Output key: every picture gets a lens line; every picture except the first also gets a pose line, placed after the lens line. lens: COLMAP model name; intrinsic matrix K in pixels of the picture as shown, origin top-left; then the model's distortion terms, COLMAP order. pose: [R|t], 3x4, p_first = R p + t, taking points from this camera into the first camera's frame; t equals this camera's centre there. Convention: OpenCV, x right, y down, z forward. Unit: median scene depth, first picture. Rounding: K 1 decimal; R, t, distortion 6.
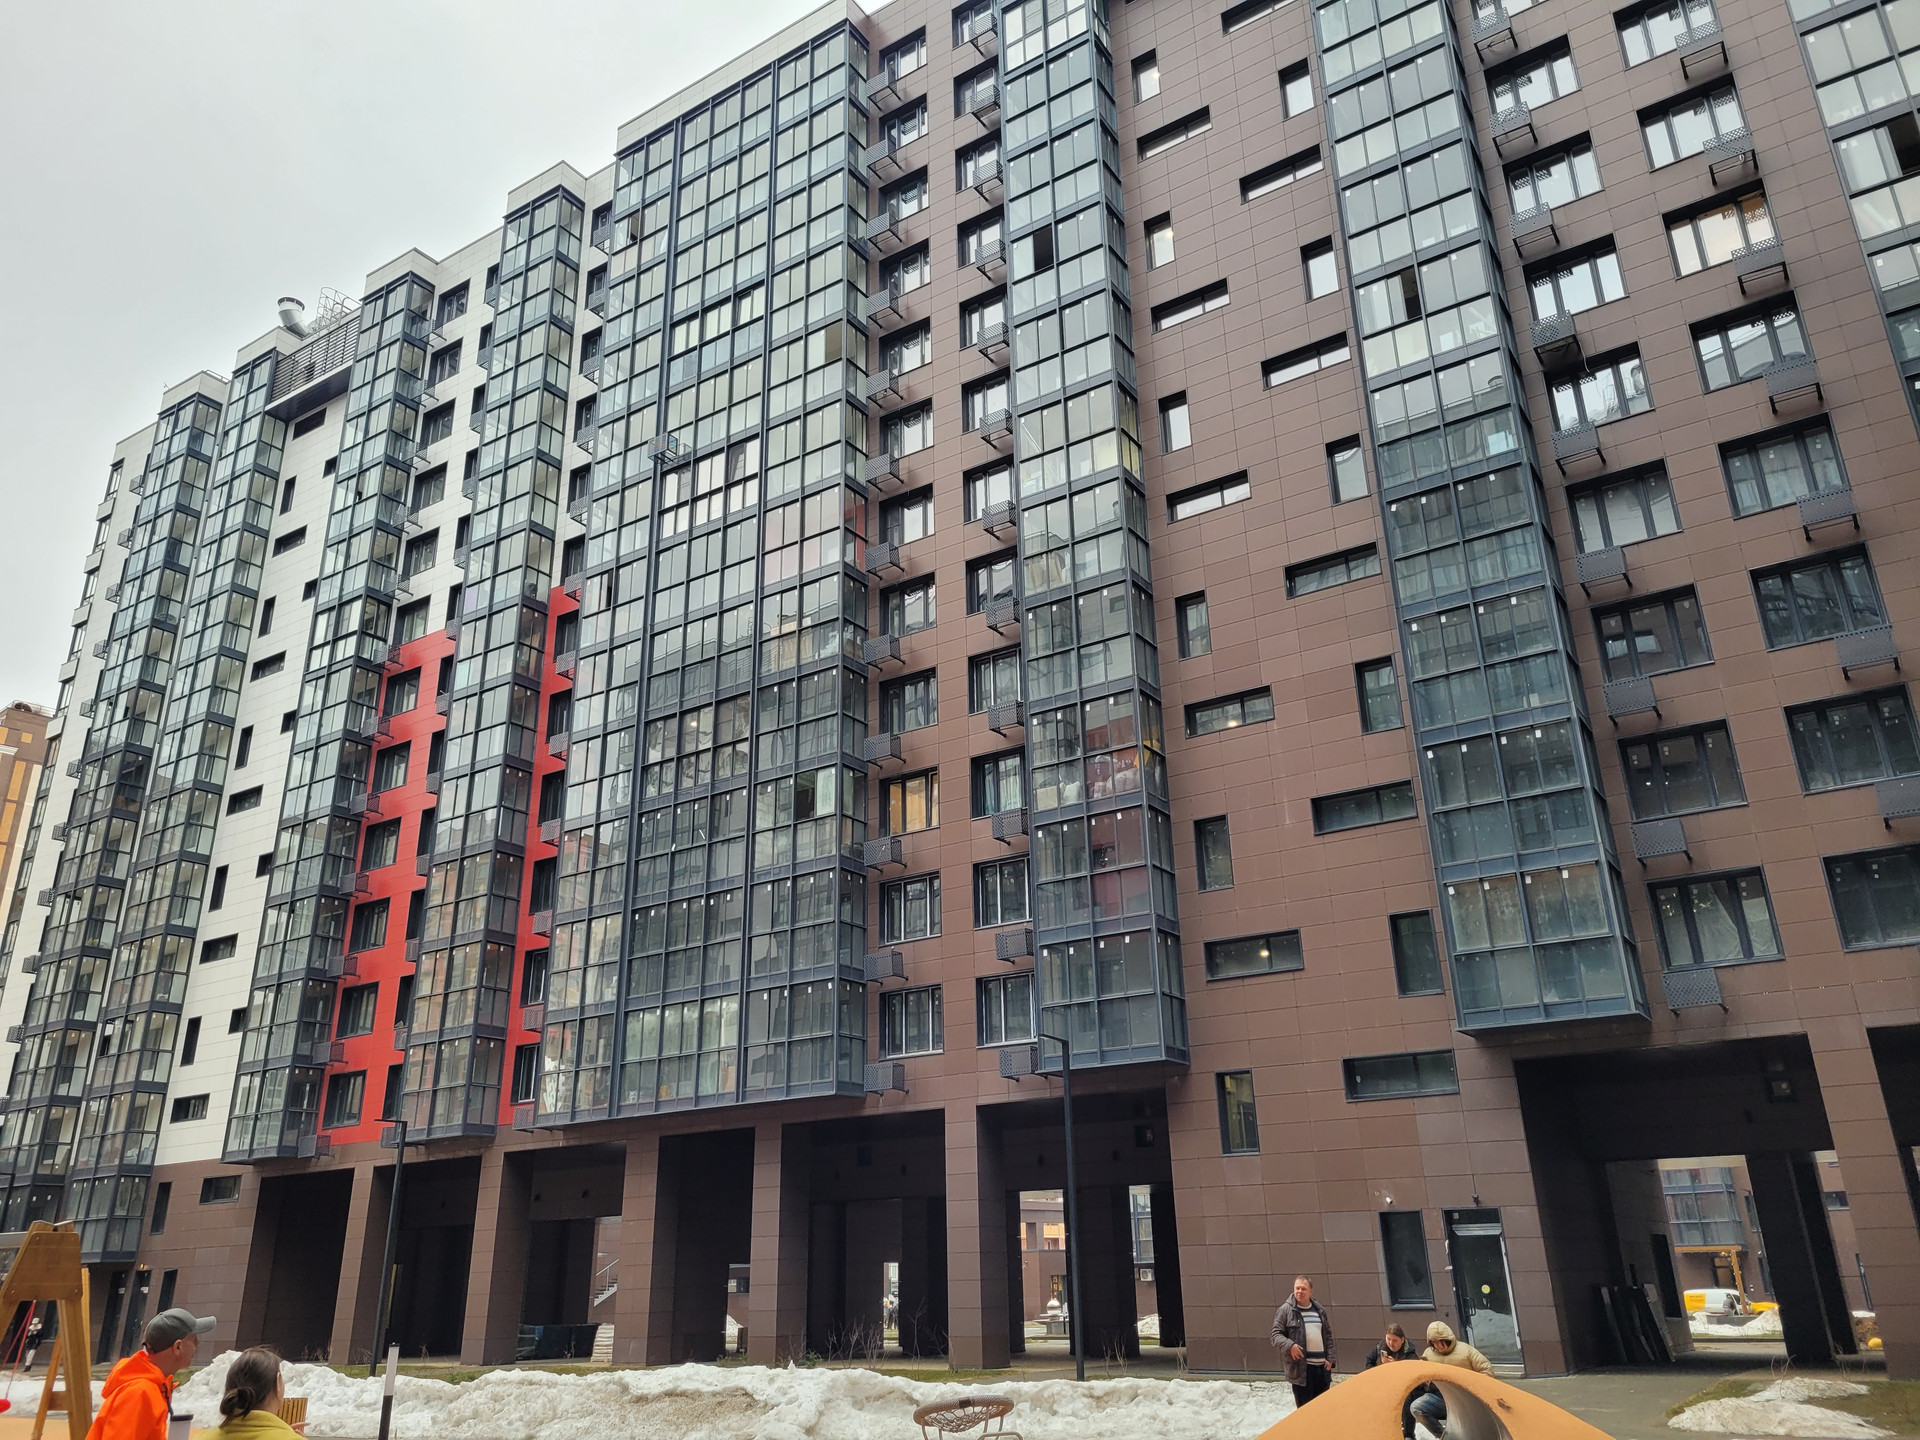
lens RADIAL K [[1428.0, 0, 957.9], [0, 1428.0, 707.6], [0, 0, 1]] dist [0.038765, -0.011655]
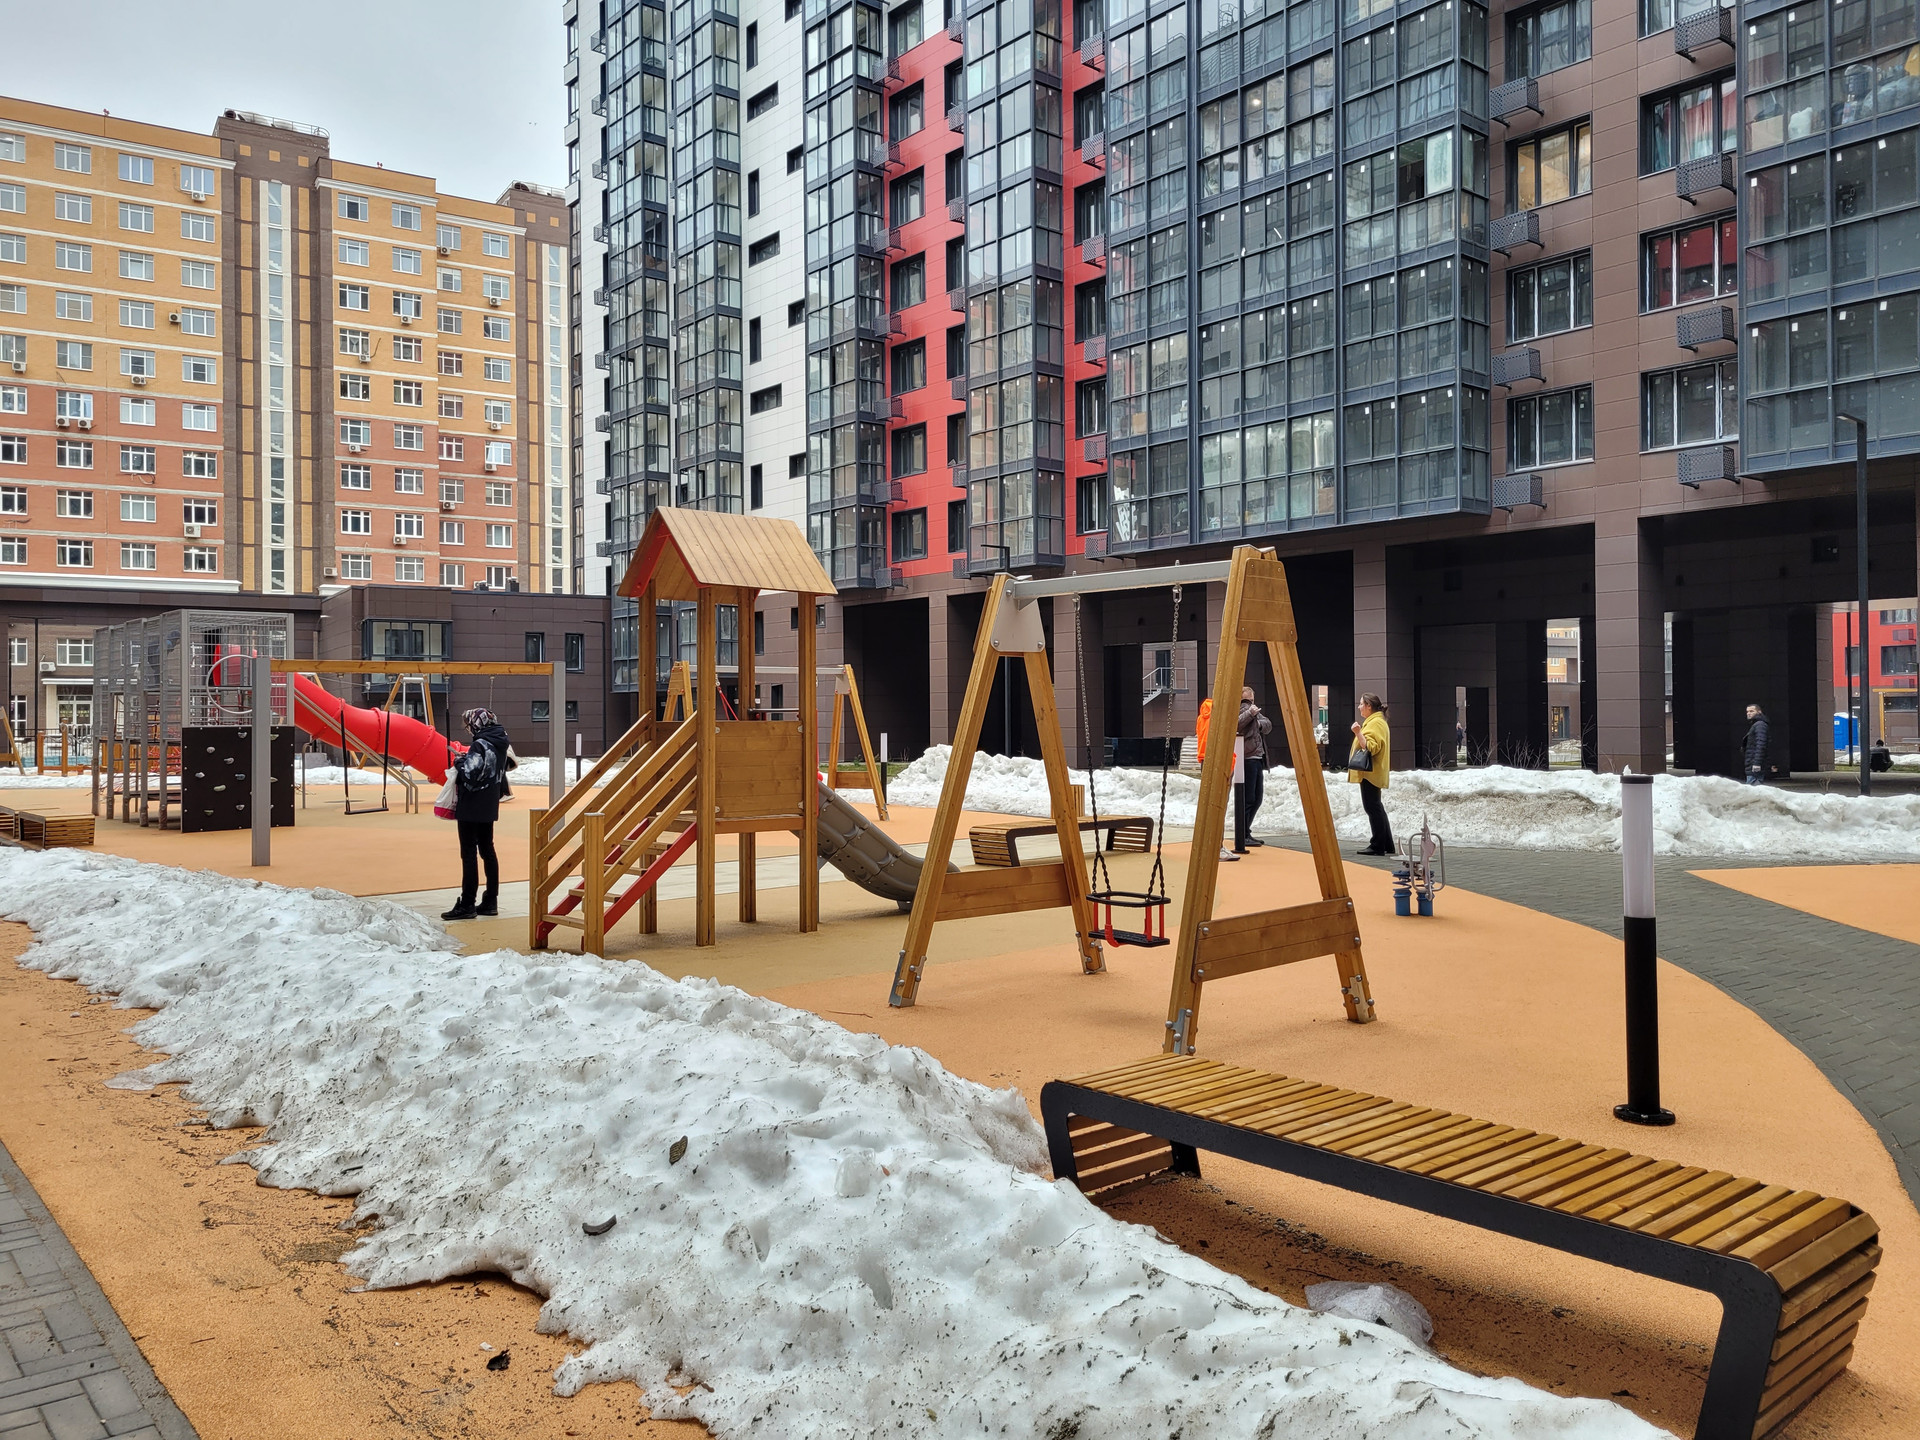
lens RADIAL K [[1428.0, 0, 960.2], [0, 1428.0, 715.9], [0, 0, 1]] dist [0.038765, -0.011655]
pose [[0.958746, 0.014702, -0.283884, -0.100113], [0.092265, 0.928499, 0.359689, 0.025263], [0.268874, -0.371043, 0.888839, 0.040987]]
